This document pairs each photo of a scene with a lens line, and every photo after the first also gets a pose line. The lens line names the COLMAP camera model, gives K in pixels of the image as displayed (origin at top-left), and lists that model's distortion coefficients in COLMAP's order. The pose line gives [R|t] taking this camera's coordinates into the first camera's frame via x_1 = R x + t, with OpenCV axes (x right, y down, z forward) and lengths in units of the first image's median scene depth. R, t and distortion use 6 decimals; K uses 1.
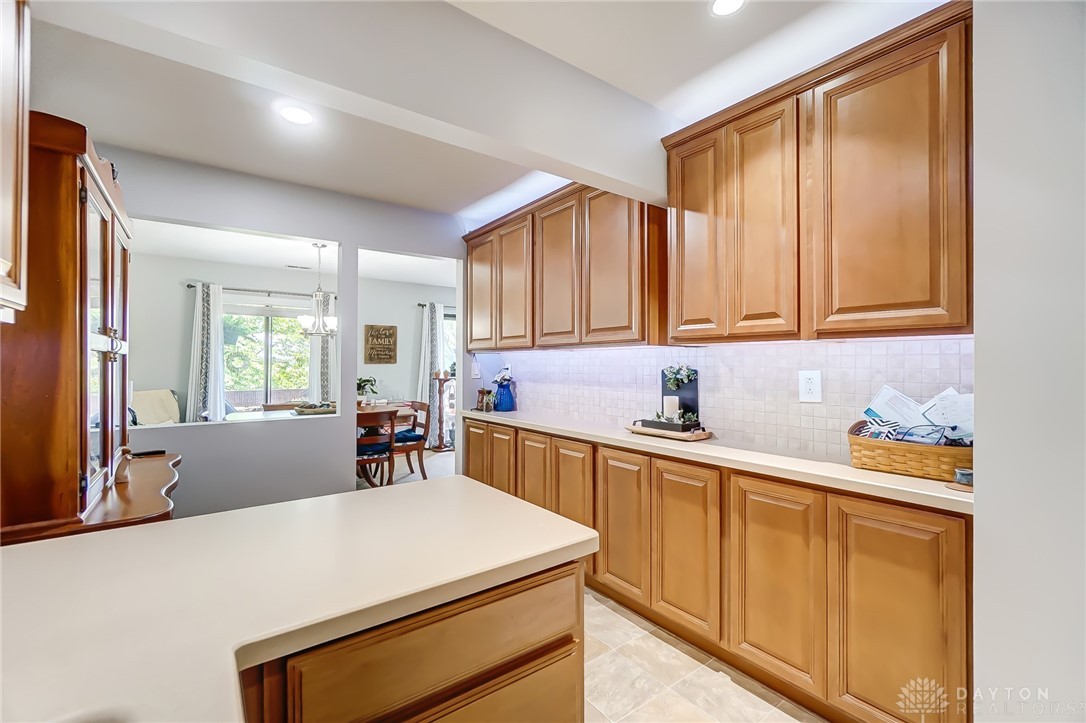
lens RADIAL K [[467.2, 0, 541.0], [0, 467.2, 359.8], [0, 0, 1]] dist [-0.002833, 0.002075]
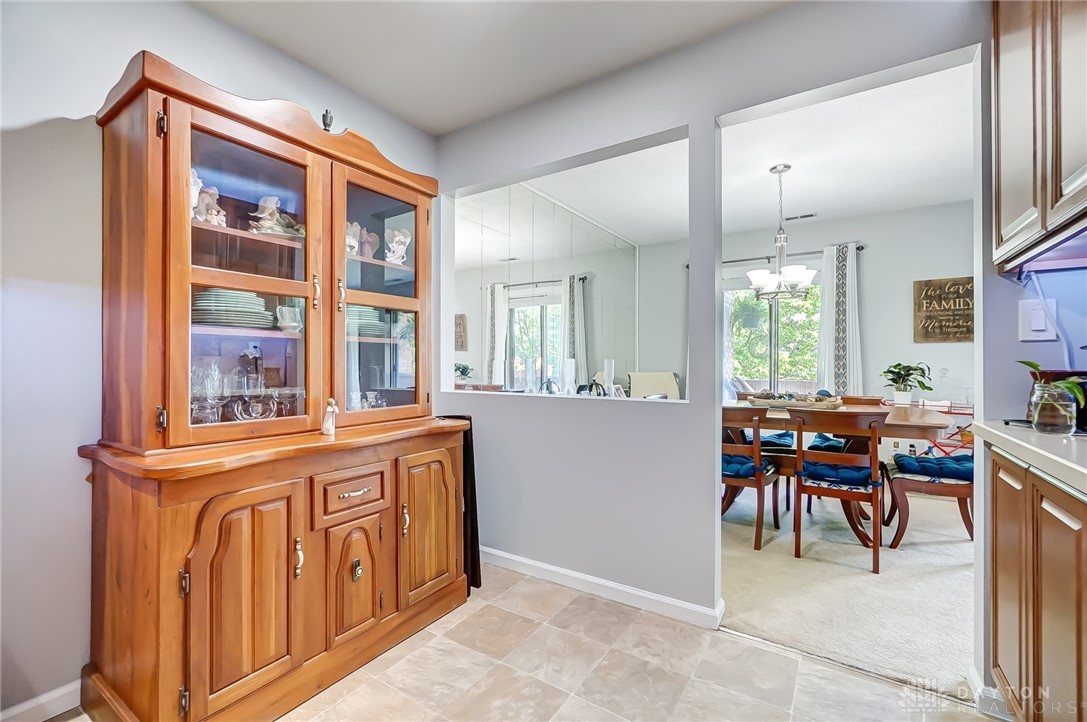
lens RADIAL K [[467.6, 0, 541.0], [0, 467.6, 359.9], [0, 0, 1]] dist [-0.002833, 0.002075]
pose [[0.349030, -0.010202, -0.937056, 0.043221], [0.007260, 0.999940, -0.008182, 0.034922], [0.937083, -0.003947, 0.349083, 0.310687]]
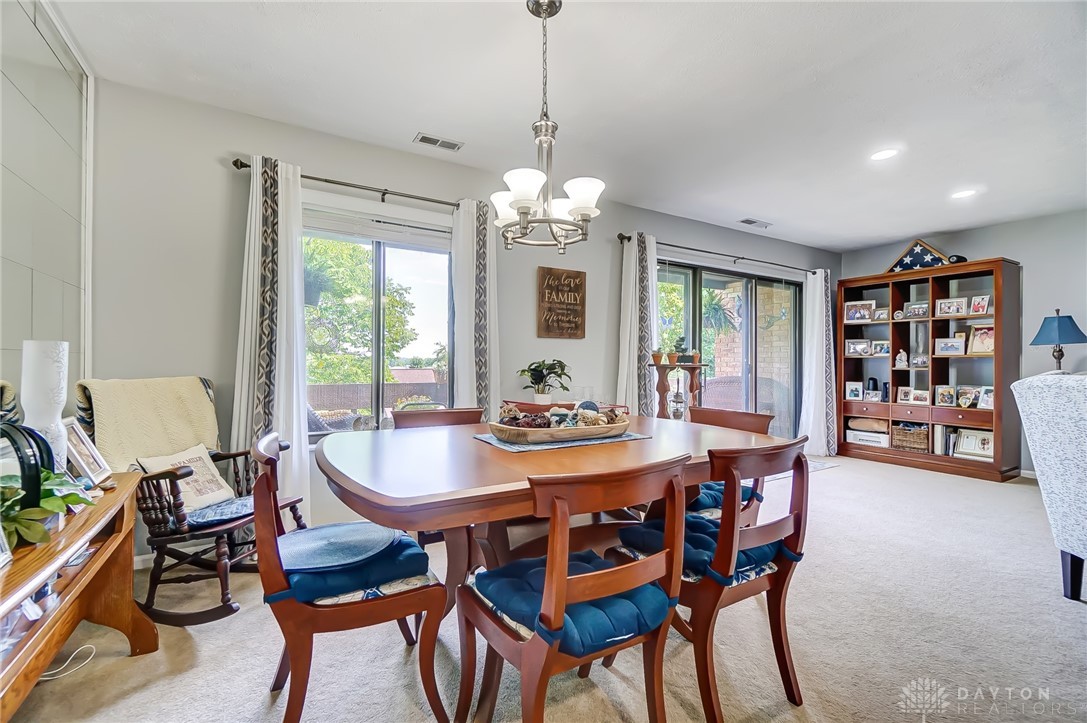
lens RADIAL K [[467.6, 0, 542.7], [0, 467.6, 360.6], [0, 0, 1]] dist [-0.002833, 0.002075]
pose [[0.993941, 0.001218, -0.109908, -0.322592], [-0.000968, 0.999997, 0.002328, 0.037102], [0.109911, -0.002208, 0.993939, 0.462141]]
